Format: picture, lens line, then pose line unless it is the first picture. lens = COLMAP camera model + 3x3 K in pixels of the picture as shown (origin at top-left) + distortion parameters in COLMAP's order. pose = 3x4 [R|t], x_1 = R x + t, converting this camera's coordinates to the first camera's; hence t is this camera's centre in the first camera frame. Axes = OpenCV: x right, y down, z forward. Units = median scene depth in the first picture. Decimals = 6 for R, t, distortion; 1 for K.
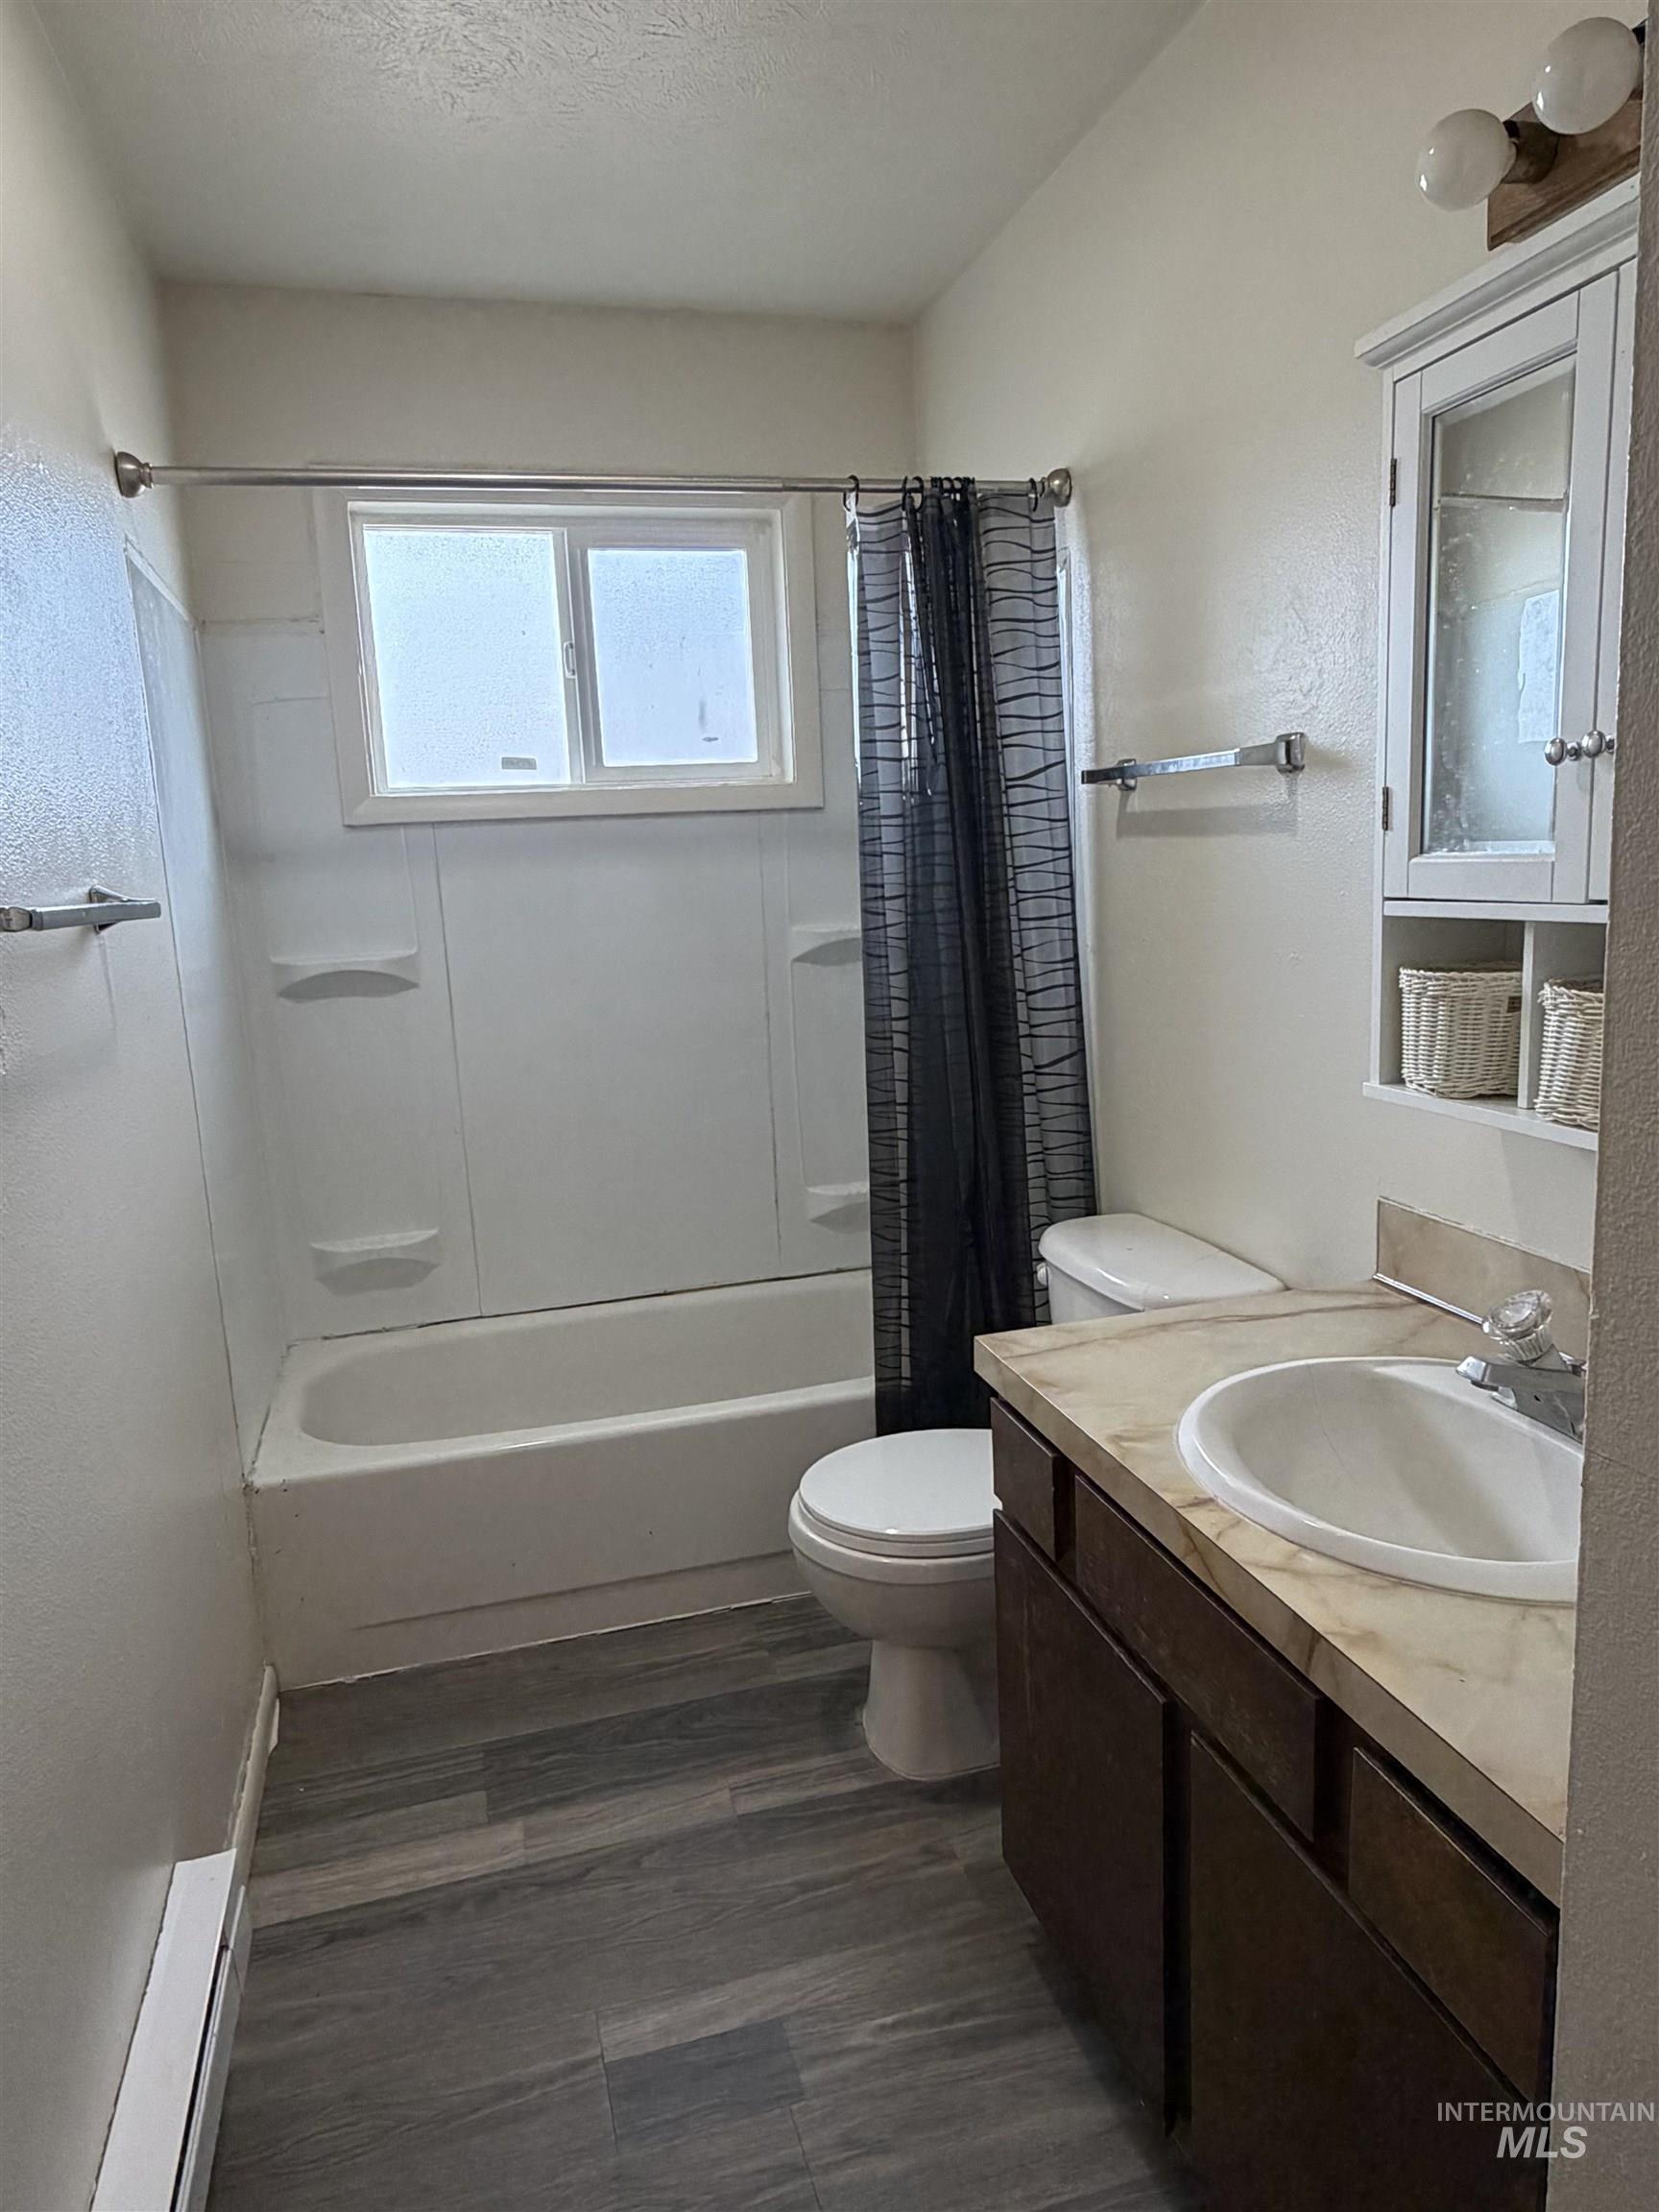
lens RADIAL K [[1411.2, 0, 826.3], [0, 1411.2, 1109.6], [0, 0, 1]] dist [-0.001798, -0.001681]
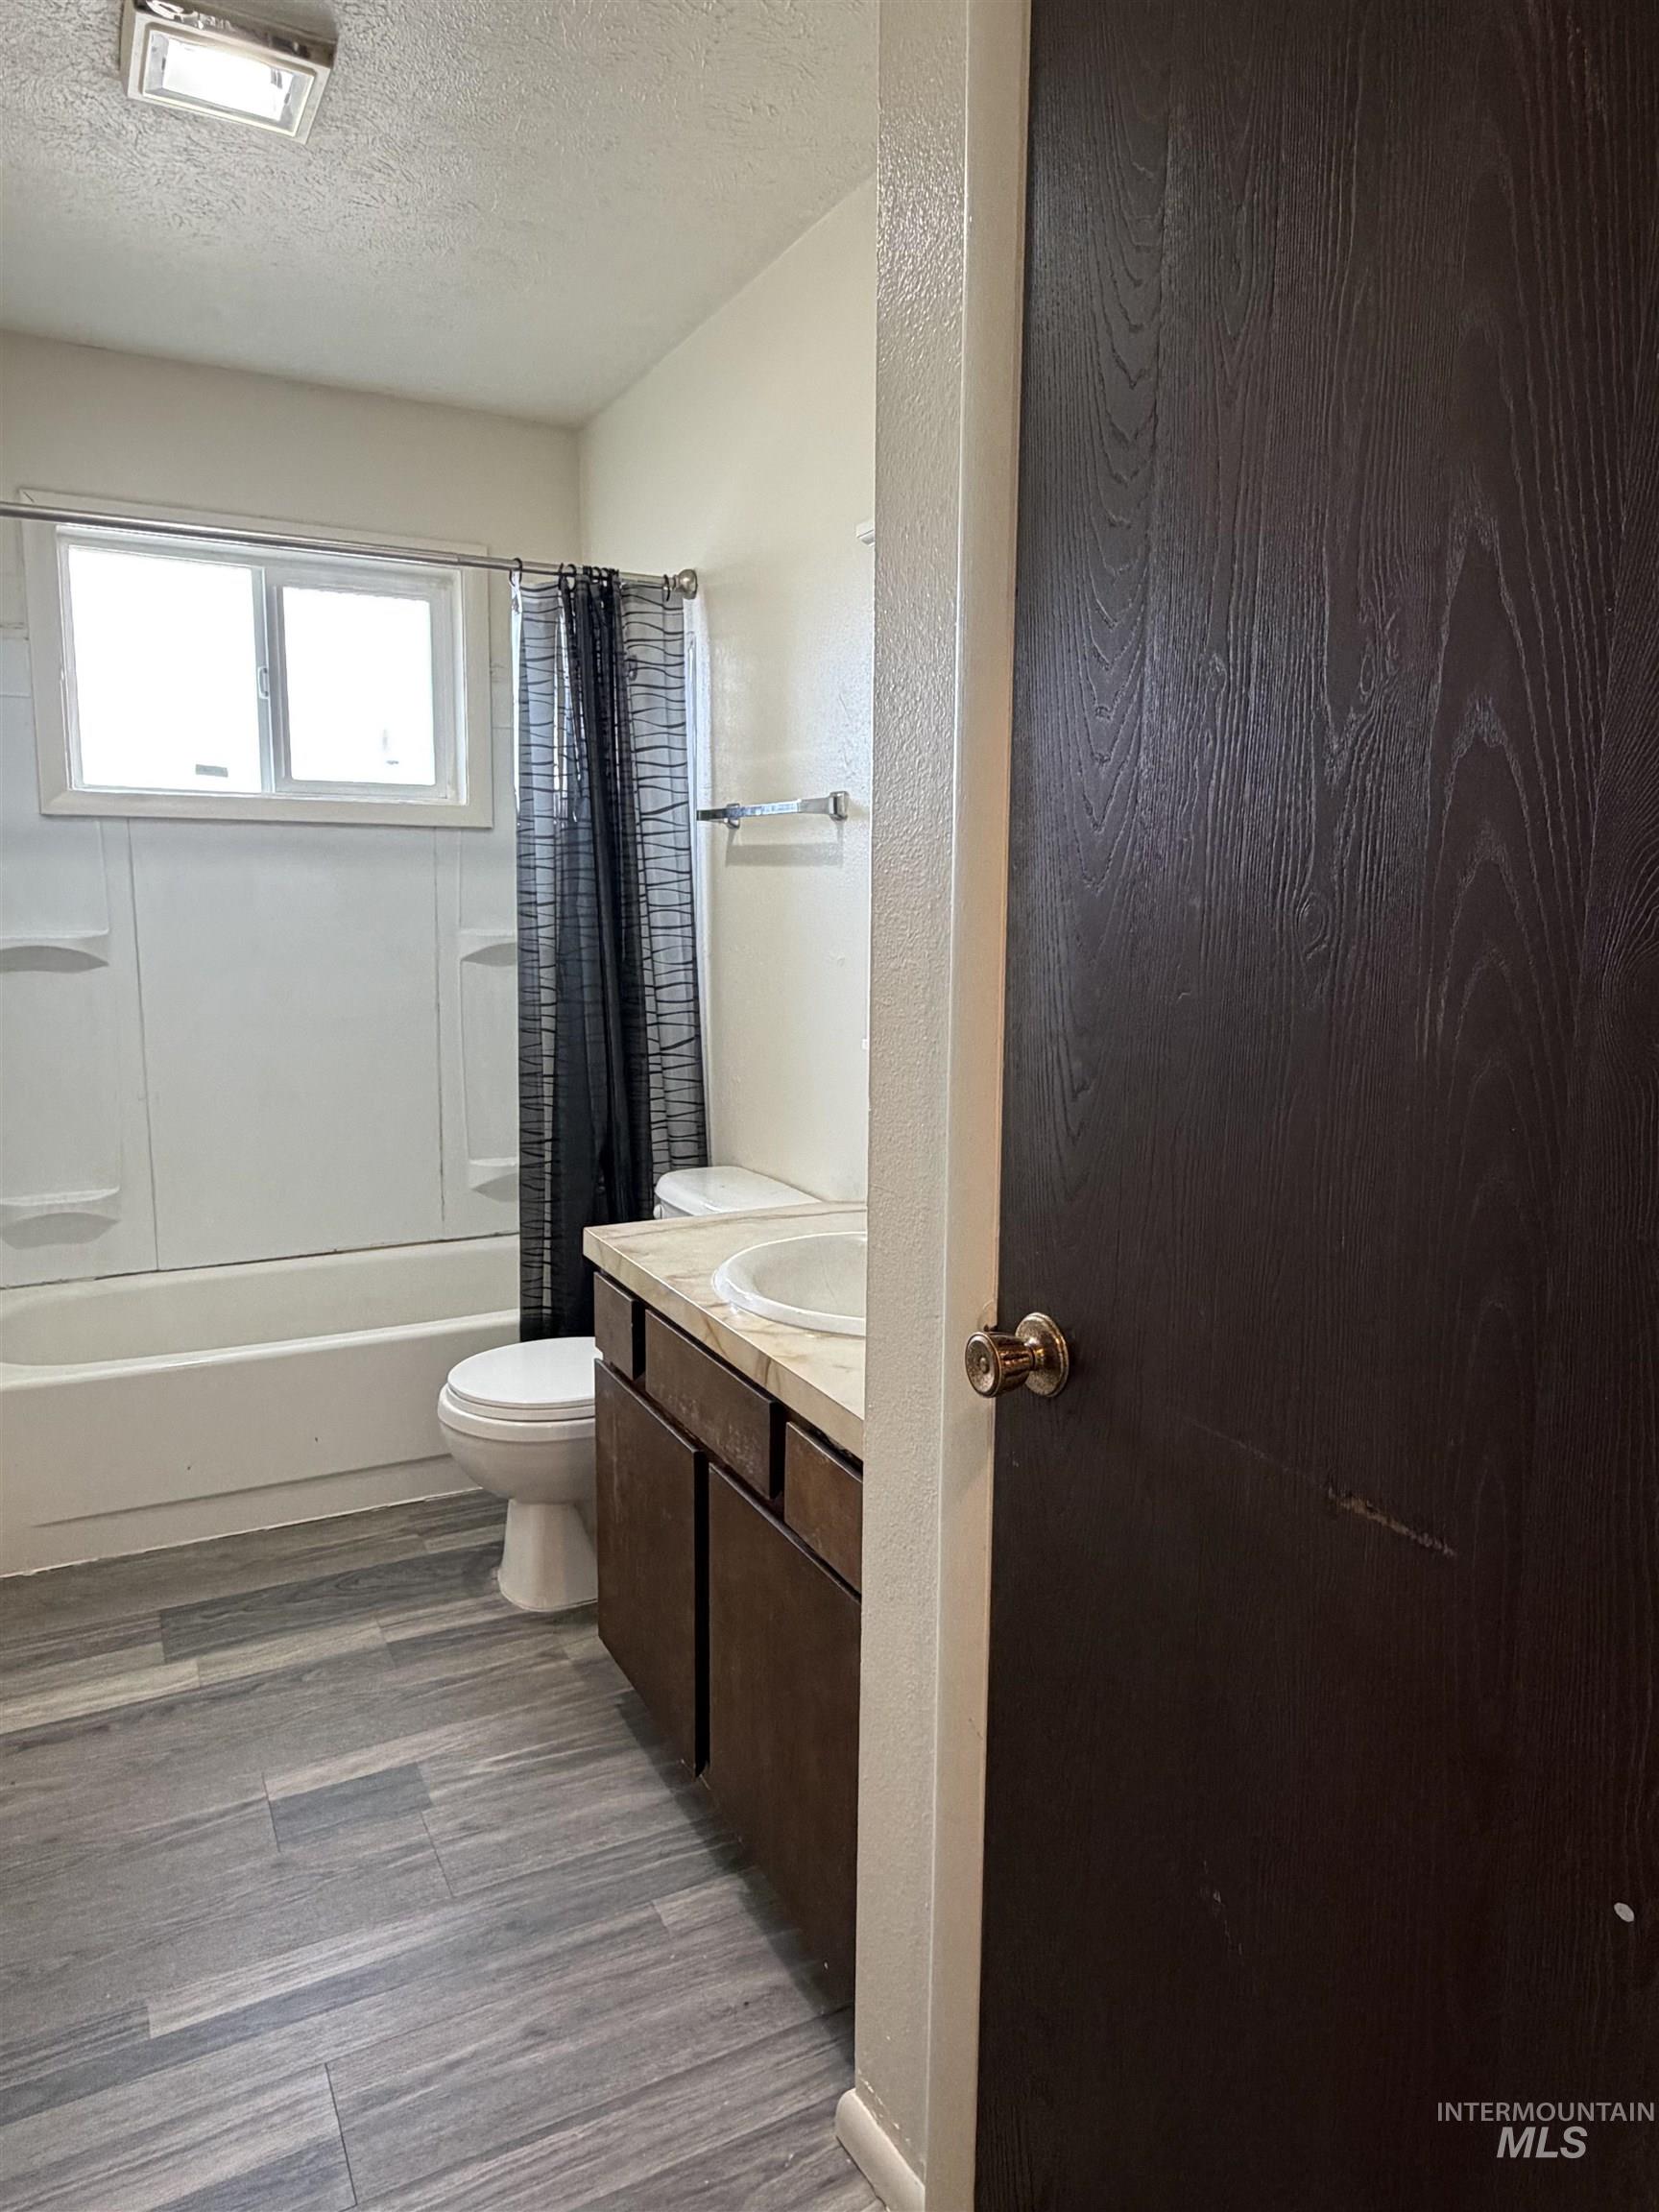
lens RADIAL K [[1411.2, 0, 829.8], [0, 1411.2, 1100.7], [0, 0, 1]] dist [-0.001798, -0.001681]
pose [[0.975562, 0.024700, 0.218334, 0.026976], [-0.017173, 0.999193, -0.036307, 0.060014], [-0.219054, 0.031670, 0.975199, -0.234684]]
